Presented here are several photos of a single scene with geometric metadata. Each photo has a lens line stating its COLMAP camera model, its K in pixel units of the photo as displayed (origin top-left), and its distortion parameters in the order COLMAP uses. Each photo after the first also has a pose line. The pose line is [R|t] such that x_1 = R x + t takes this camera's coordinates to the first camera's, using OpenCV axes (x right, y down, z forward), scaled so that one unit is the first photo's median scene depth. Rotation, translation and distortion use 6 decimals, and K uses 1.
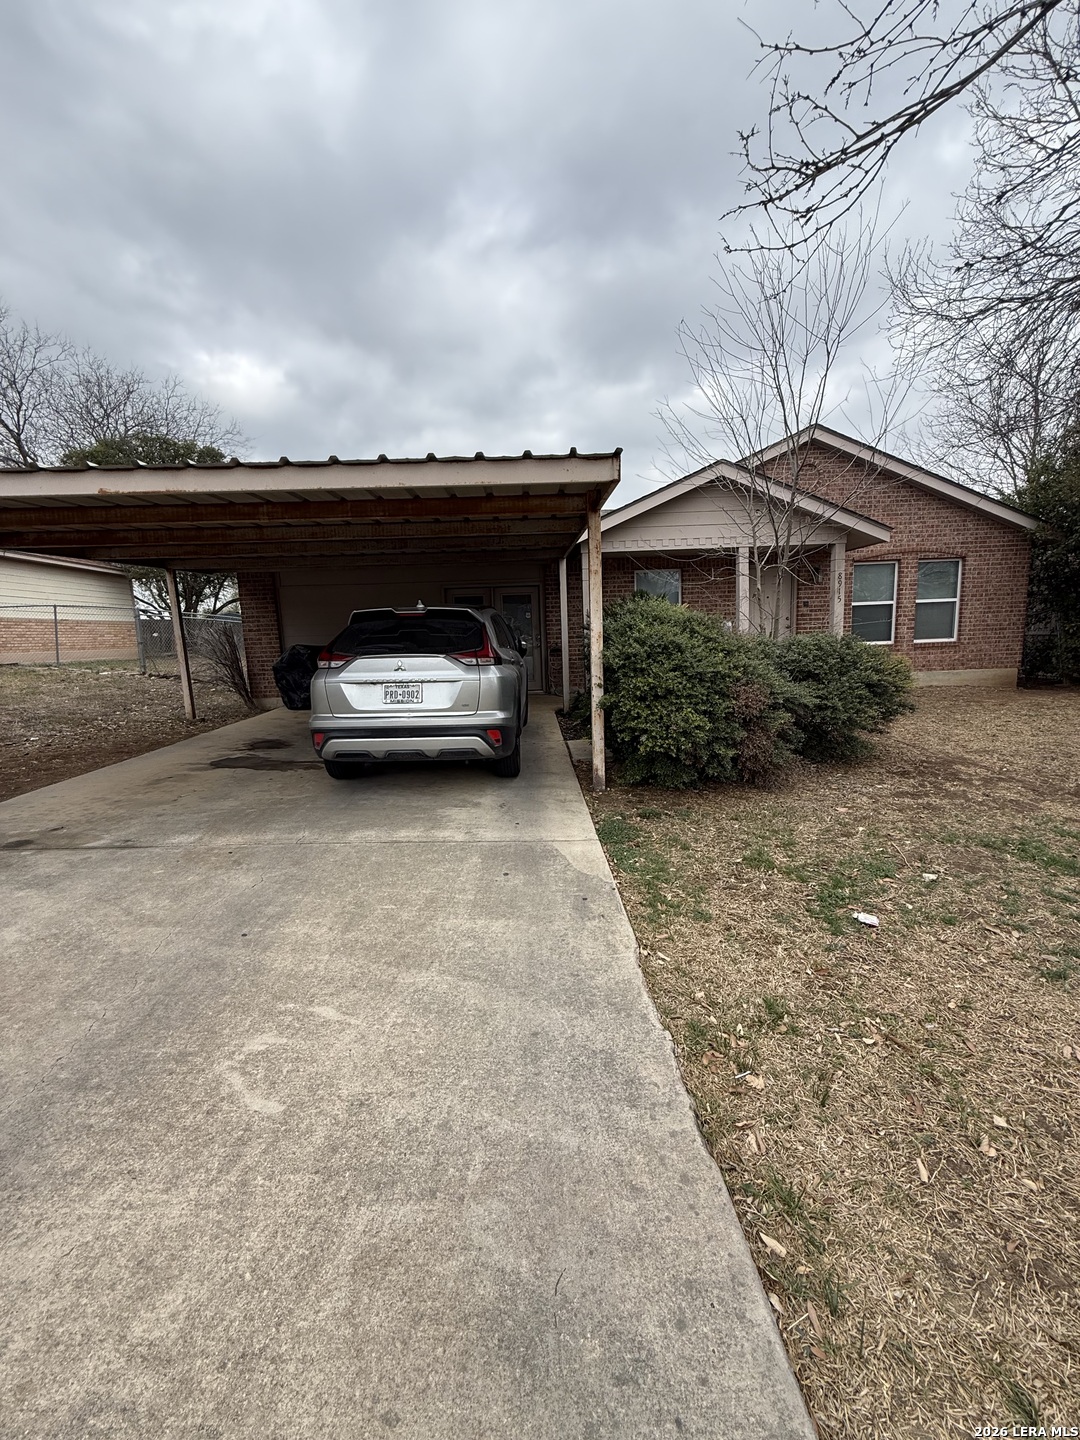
lens RADIAL K [[577.2, 0, 540.0], [0, 577.2, 720.0], [0, 0, 1]] dist [-0.000693, 0.000024]
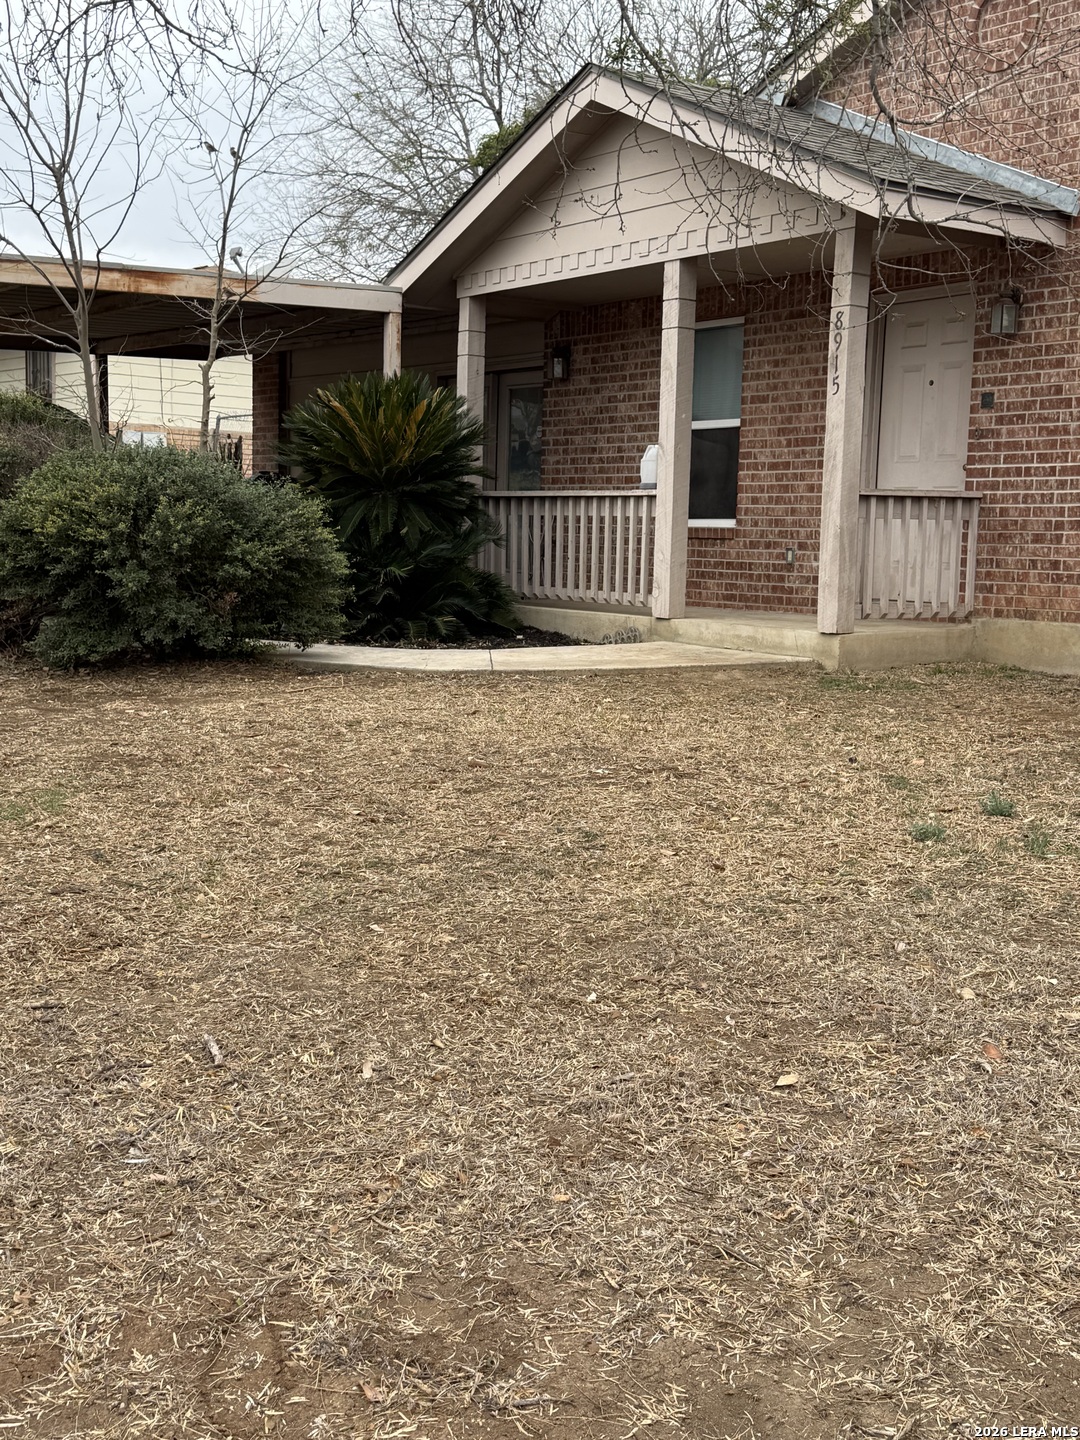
lens RADIAL K [[1792.4, 0, 540.0], [0, 1792.4, 720.0], [0, 0, 1]] dist [0.003303, -0.011644]
pose [[0.593763, 0.127635, -0.794453, 2.671626], [-0.153837, 0.987133, 0.043615, -0.056281], [0.789797, 0.096319, 0.605758, 0.434622]]
